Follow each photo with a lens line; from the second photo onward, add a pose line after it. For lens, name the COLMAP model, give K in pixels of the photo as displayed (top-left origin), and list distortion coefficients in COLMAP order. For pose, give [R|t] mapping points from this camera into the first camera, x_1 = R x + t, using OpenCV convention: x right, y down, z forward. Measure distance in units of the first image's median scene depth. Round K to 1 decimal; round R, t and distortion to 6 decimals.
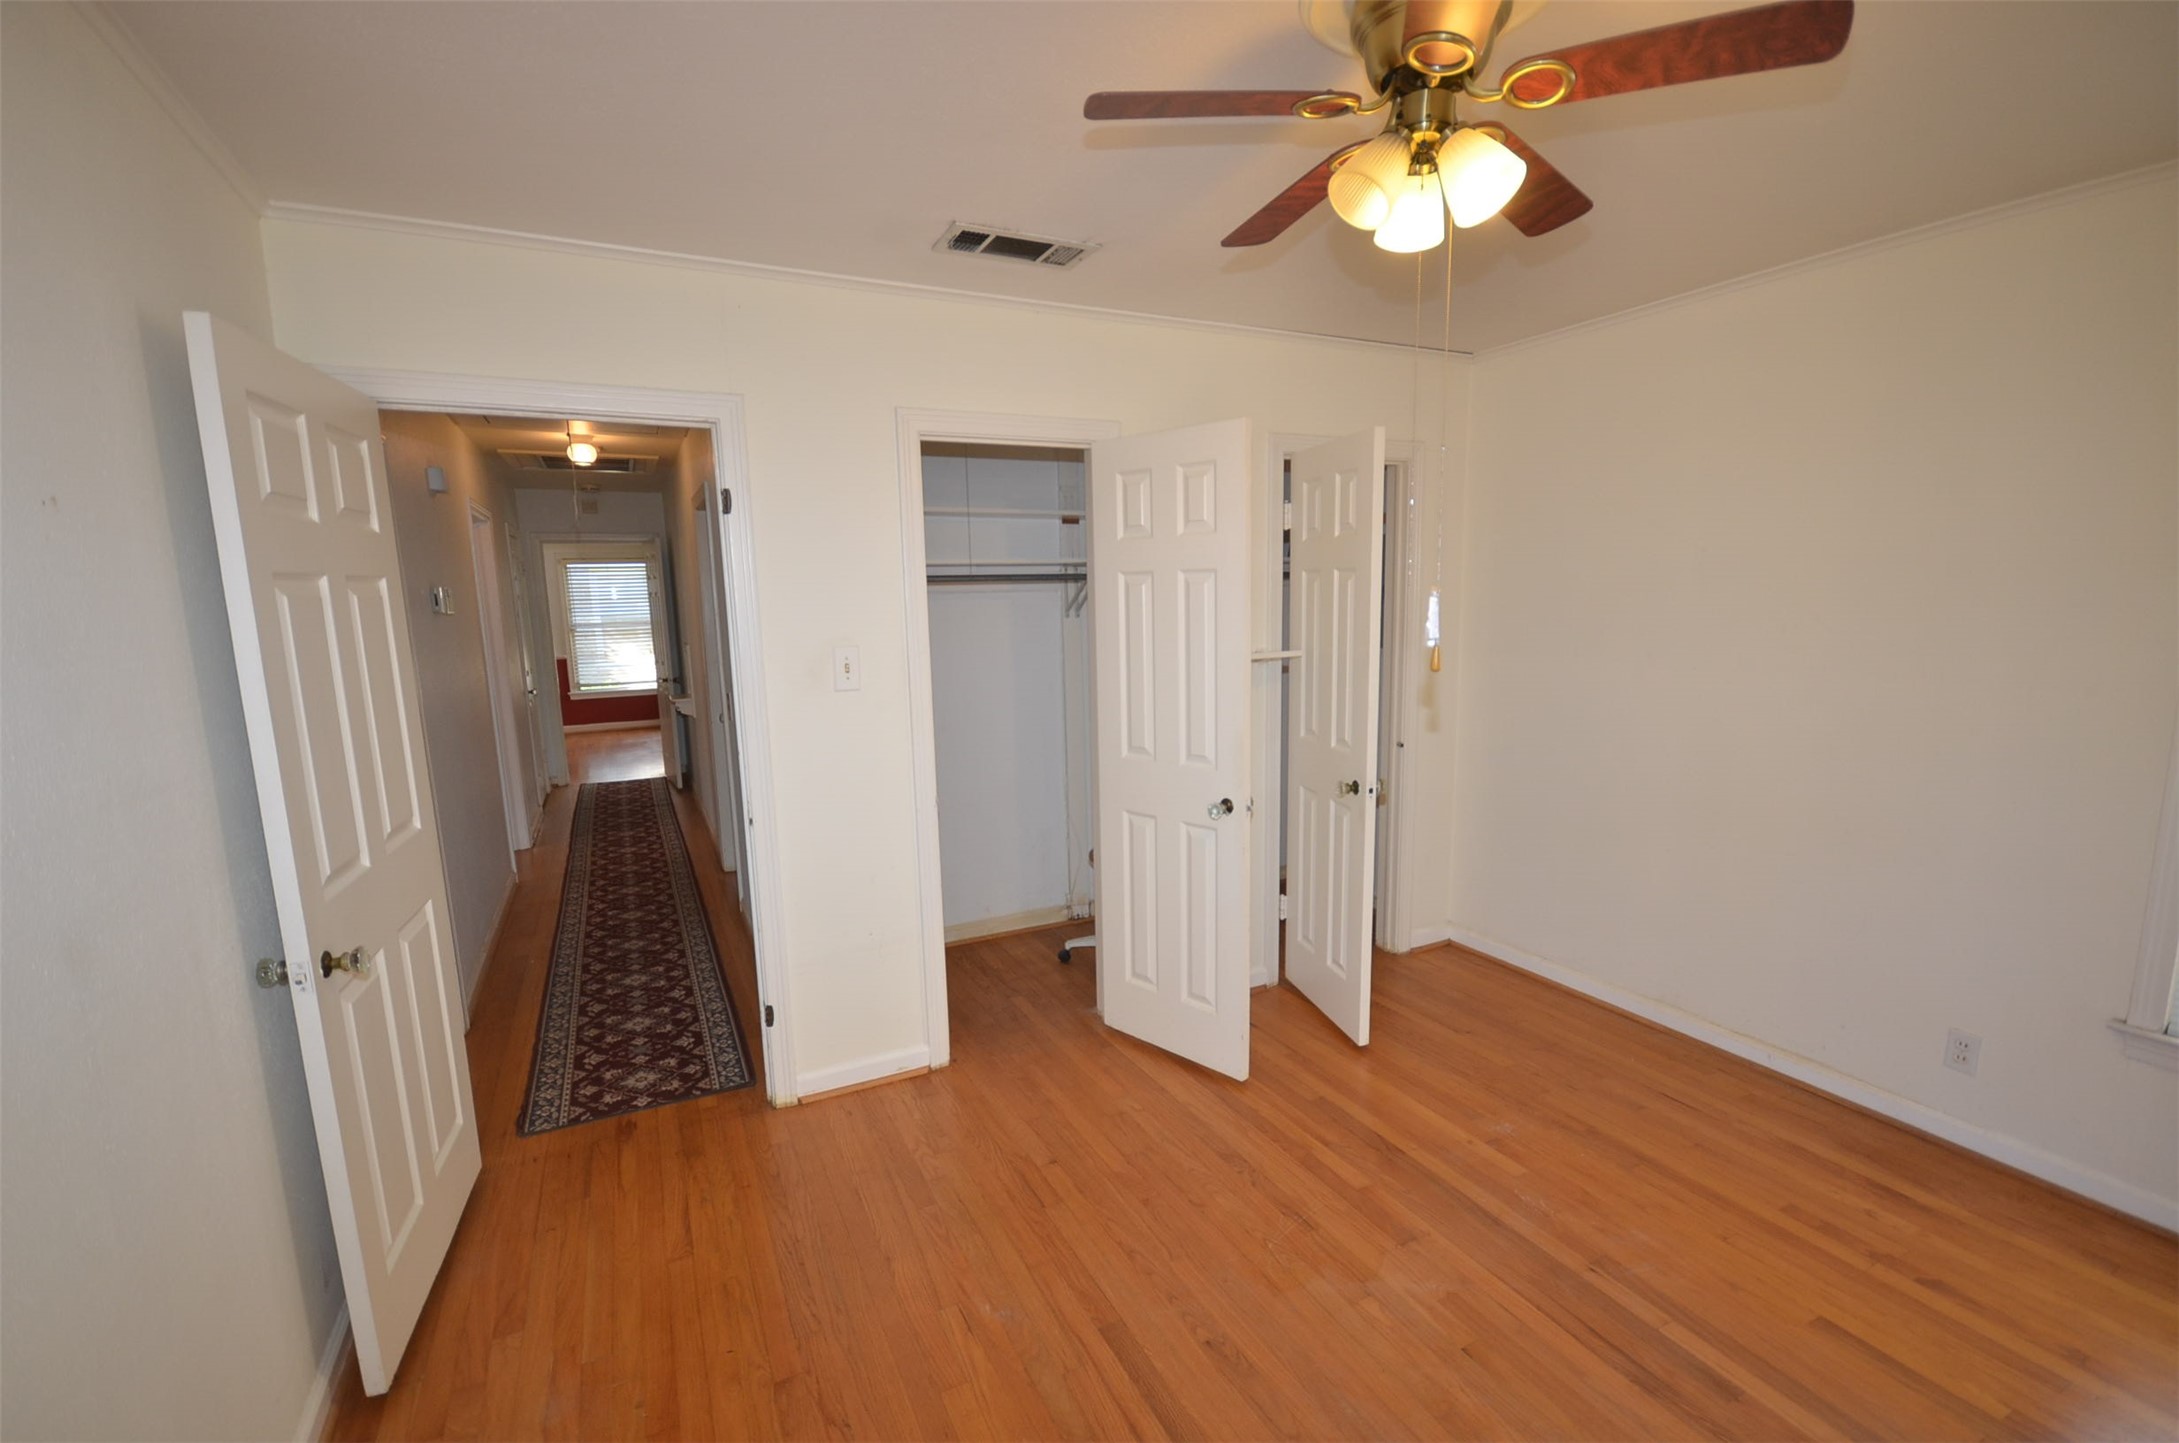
lens RADIAL K [[949.0, 0, 1086.3], [0, 949.0, 742.0], [0, 0, 1]] dist [0.004255, -0.009396]
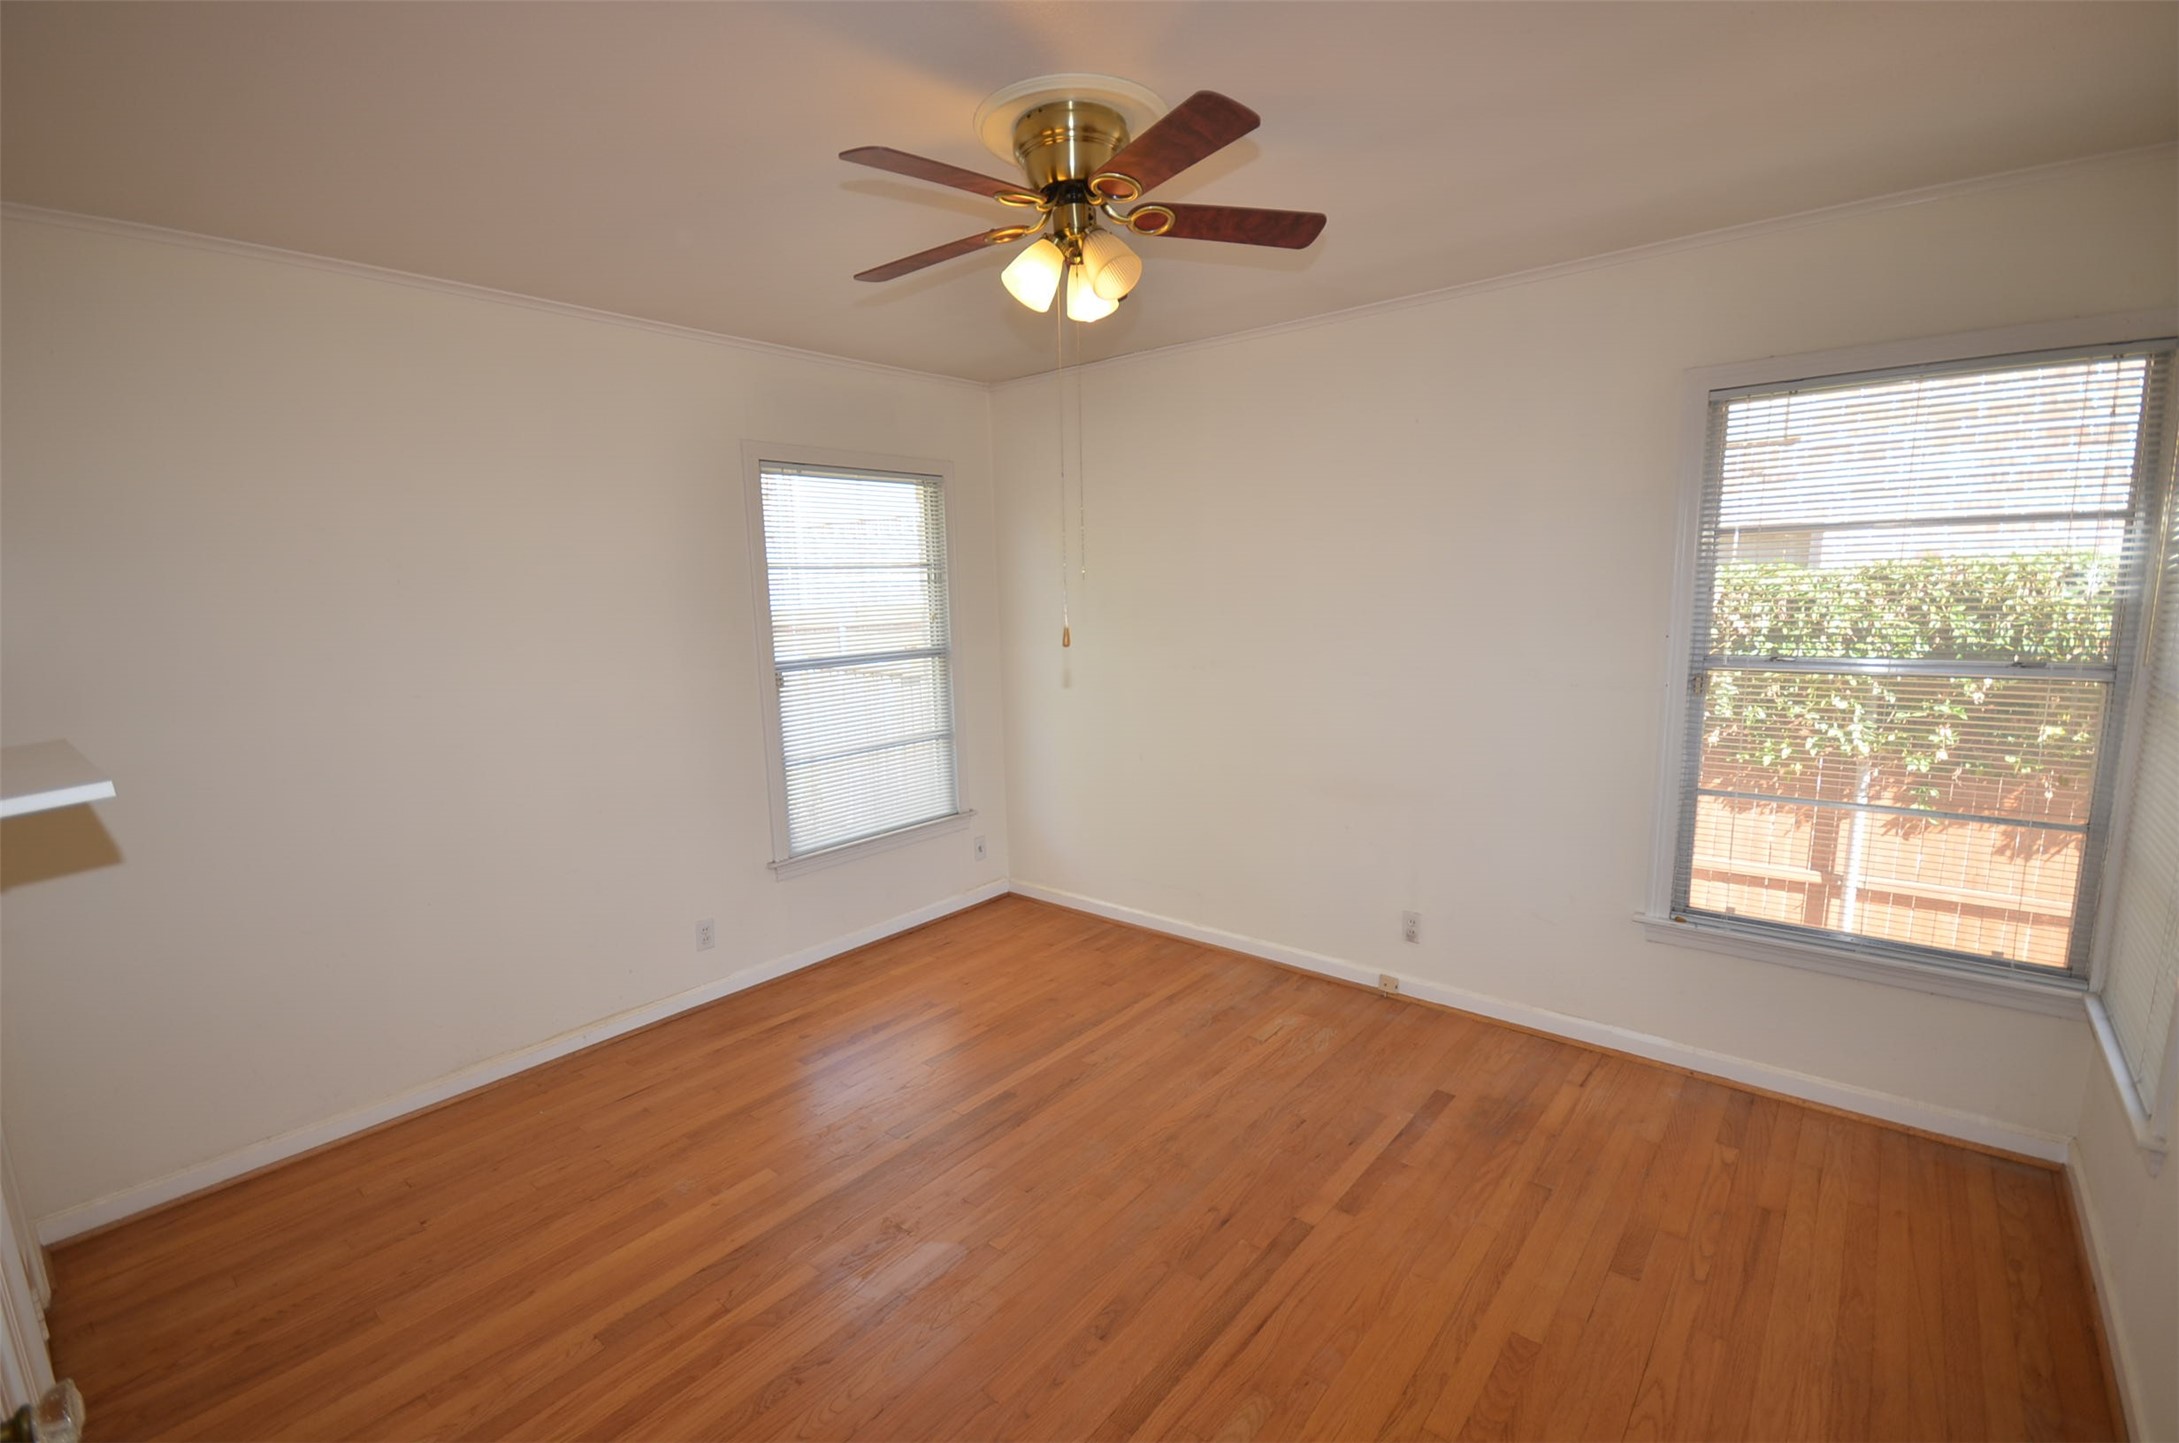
lens RADIAL K [[949.0, 0, 1086.3], [0, 949.0, 742.0], [0, 0, 1]] dist [0.004255, -0.009396]
pose [[-0.408855, -0.123733, 0.904173, -0.613880], [0.172312, 0.962478, 0.209629, -0.163842], [-0.896184, 0.241507, -0.372193, 1.095204]]
